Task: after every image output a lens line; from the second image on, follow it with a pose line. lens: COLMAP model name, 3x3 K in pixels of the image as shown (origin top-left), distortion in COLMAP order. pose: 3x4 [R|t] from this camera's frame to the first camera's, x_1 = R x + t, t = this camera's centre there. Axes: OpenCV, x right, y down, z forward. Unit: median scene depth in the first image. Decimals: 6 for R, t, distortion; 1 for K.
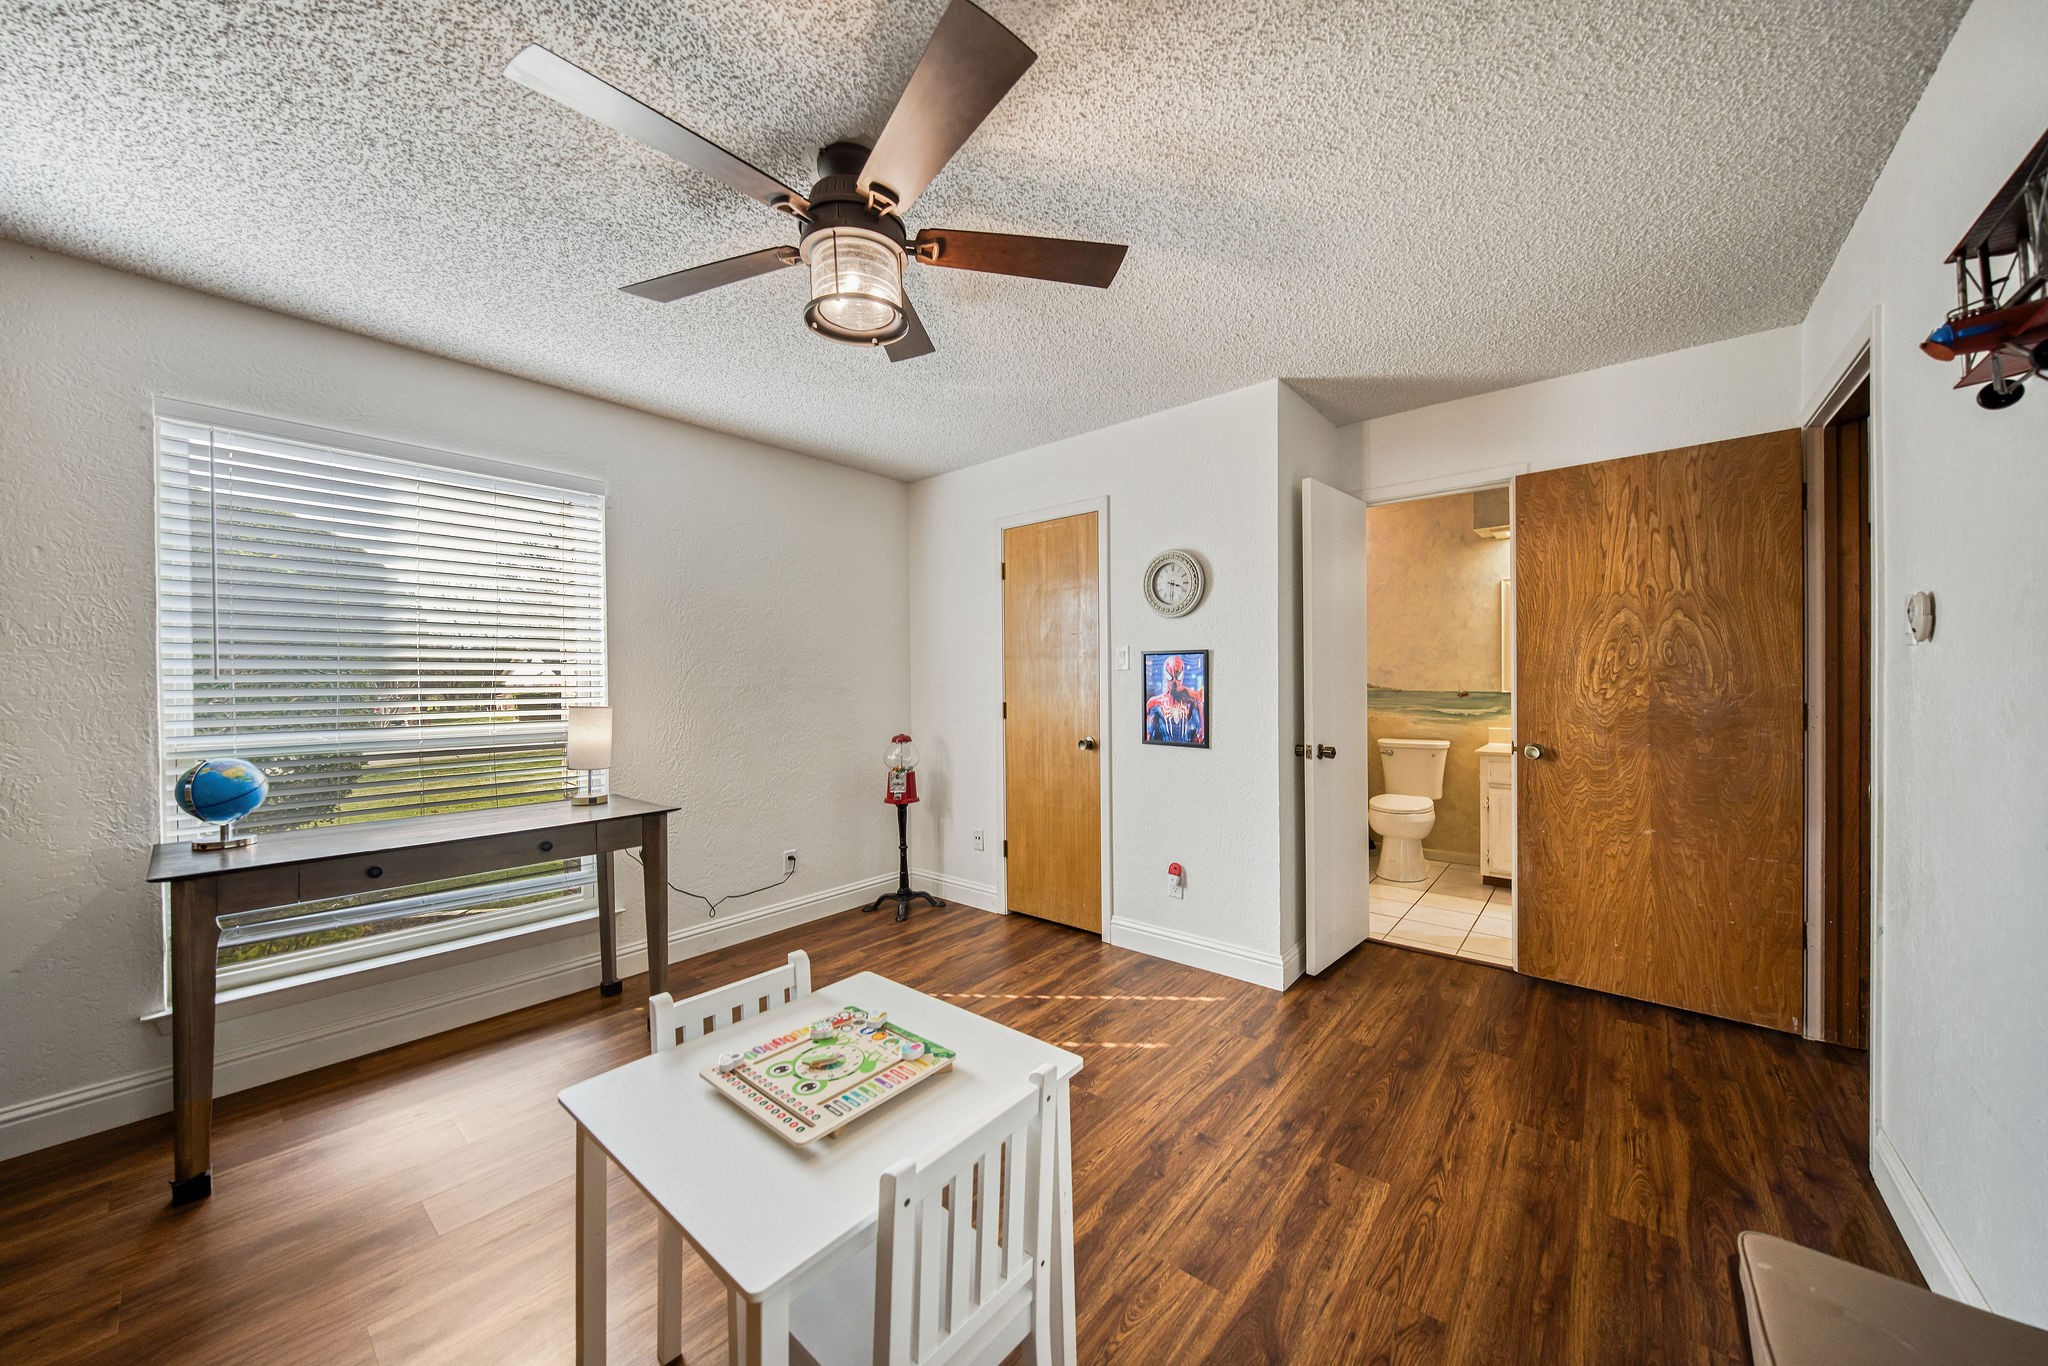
lens RADIAL K [[701.2, 0, 1035.3], [0, 701.2, 684.9], [0, 0, 1]] dist [-0.000768, -0.000252]
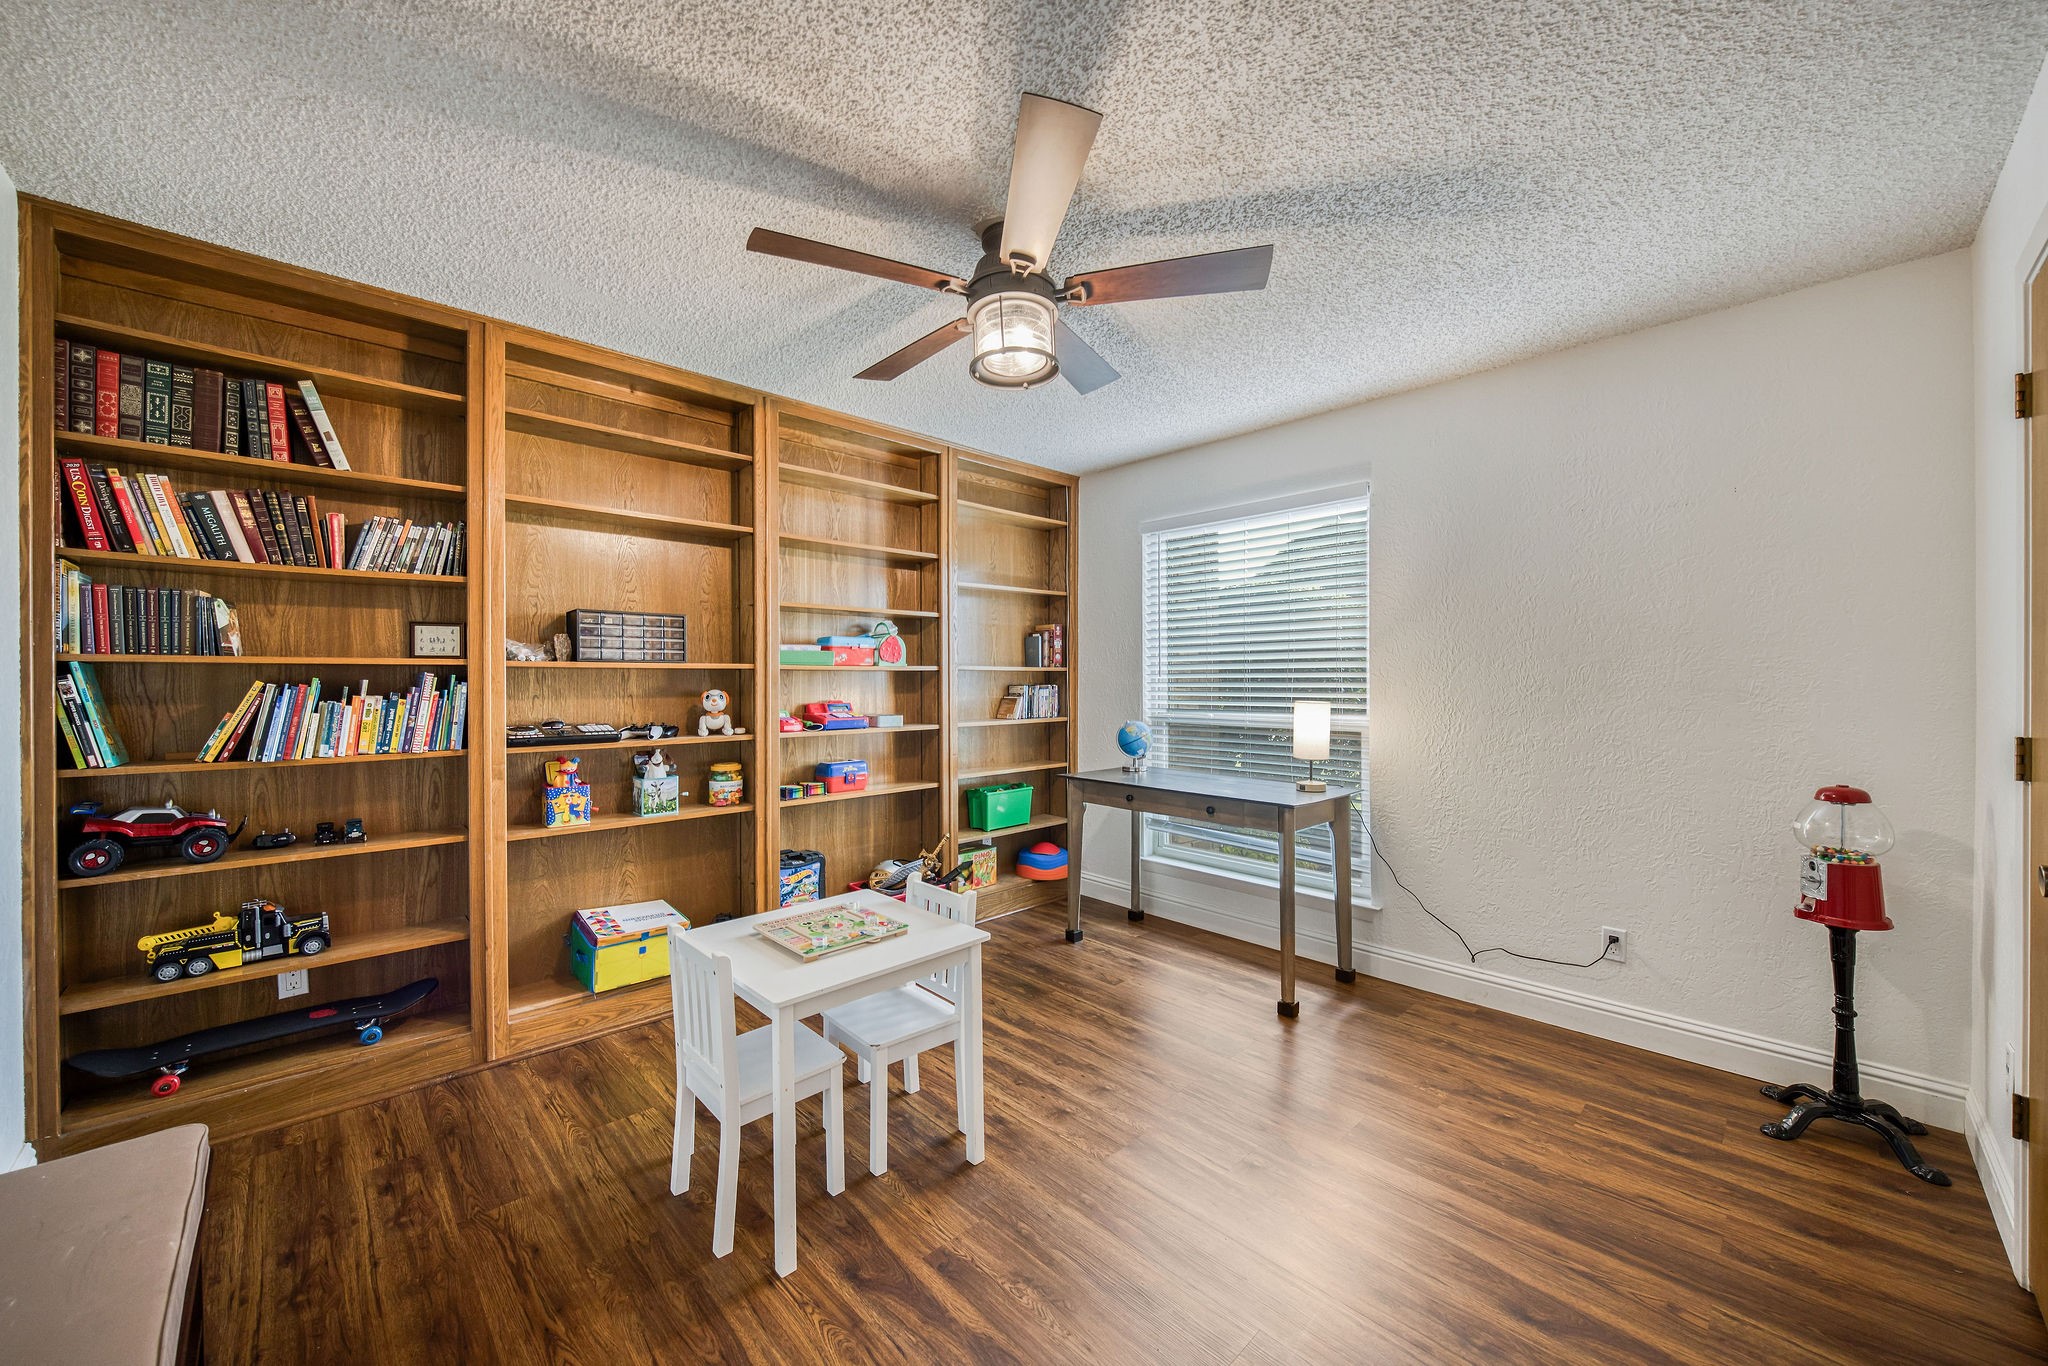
lens RADIAL K [[756.1, 0, 1030.5], [0, 756.1, 676.8], [0, 0, 1]] dist [-0.001275, -0.000096]
pose [[-0.094608, 0.004432, -0.995505, 0.592244], [-0.000217, 0.999990, 0.004472, -0.013496], [0.995515, 0.000640, -0.094606, 0.699243]]
